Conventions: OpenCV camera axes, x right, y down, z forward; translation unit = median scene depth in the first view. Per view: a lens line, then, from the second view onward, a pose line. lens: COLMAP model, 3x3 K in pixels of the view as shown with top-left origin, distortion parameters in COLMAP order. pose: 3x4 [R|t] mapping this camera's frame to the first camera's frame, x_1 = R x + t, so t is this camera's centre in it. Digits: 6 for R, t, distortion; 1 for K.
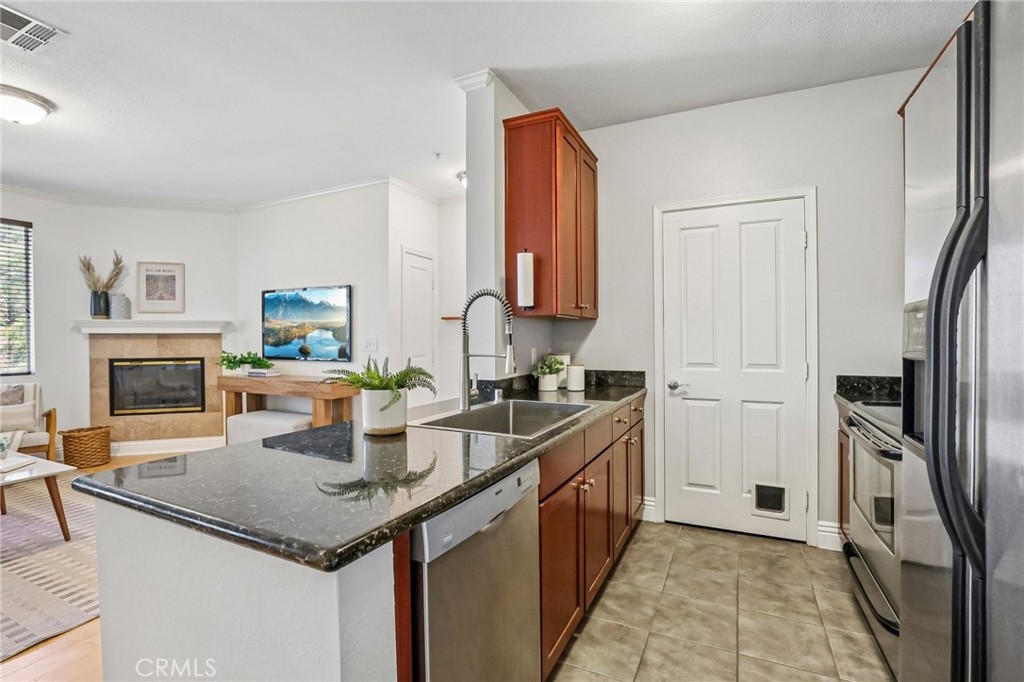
lens RADIAL K [[465.6, 0, 511.9], [0, 465.6, 337.4], [0, 0, 1]] dist [-0.036411, 0.005983]
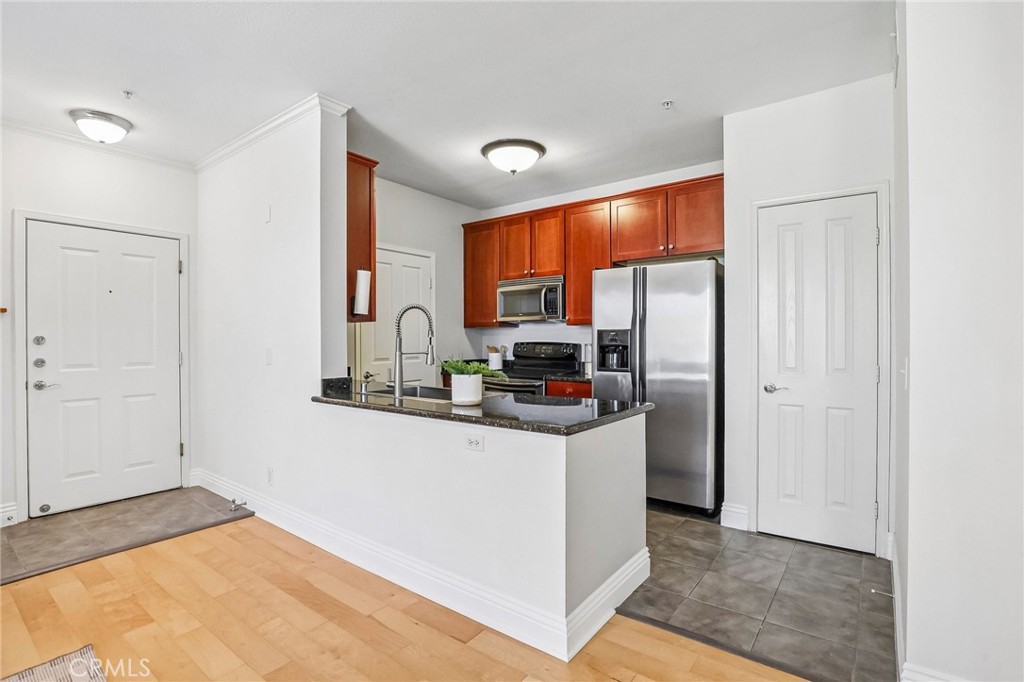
lens RADIAL K [[481.4, 0, 512.0], [0, 481.4, 341.0], [0, 0, 1]] dist [0.000559, -0.000016]
pose [[0.191783, 0.000177, 0.981437, -0.973314], [0.004546, 0.999989, -0.001068, 0.005317], [-0.981427, 0.004666, 0.191780, 0.329683]]
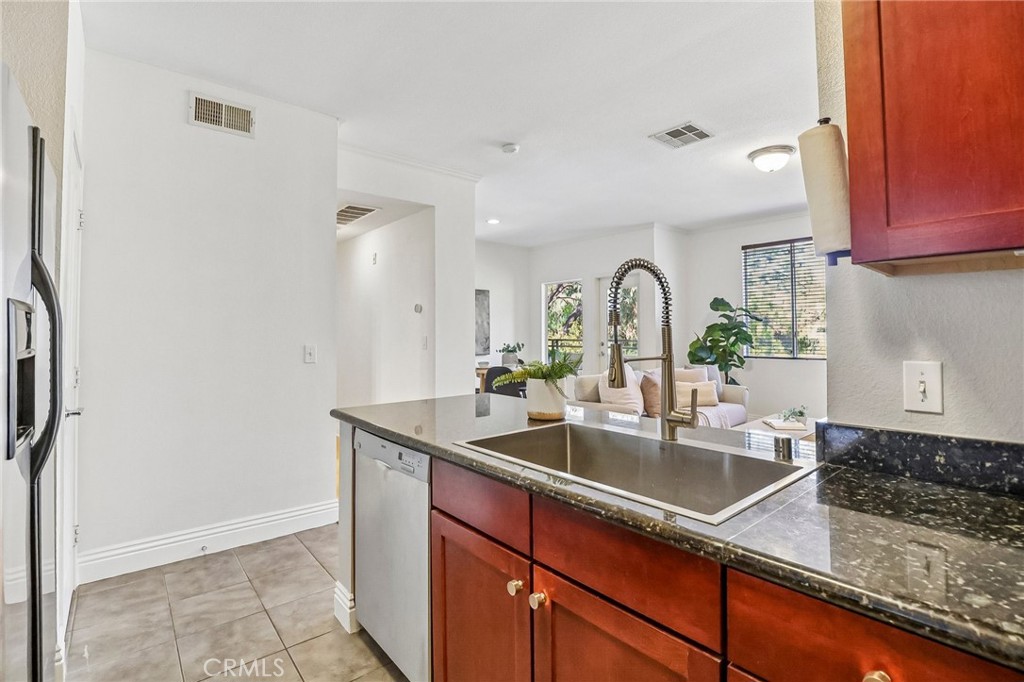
lens RADIAL K [[465.6, 0, 511.9], [0, 465.6, 337.4], [0, 0, 1]] dist [-0.036411, 0.005983]
pose [[-0.399614, 0.009644, -0.916633, 0.440316], [0.007405, 0.999946, 0.007292, 0.002192], [0.916654, -0.003874, -0.399664, 0.778517]]
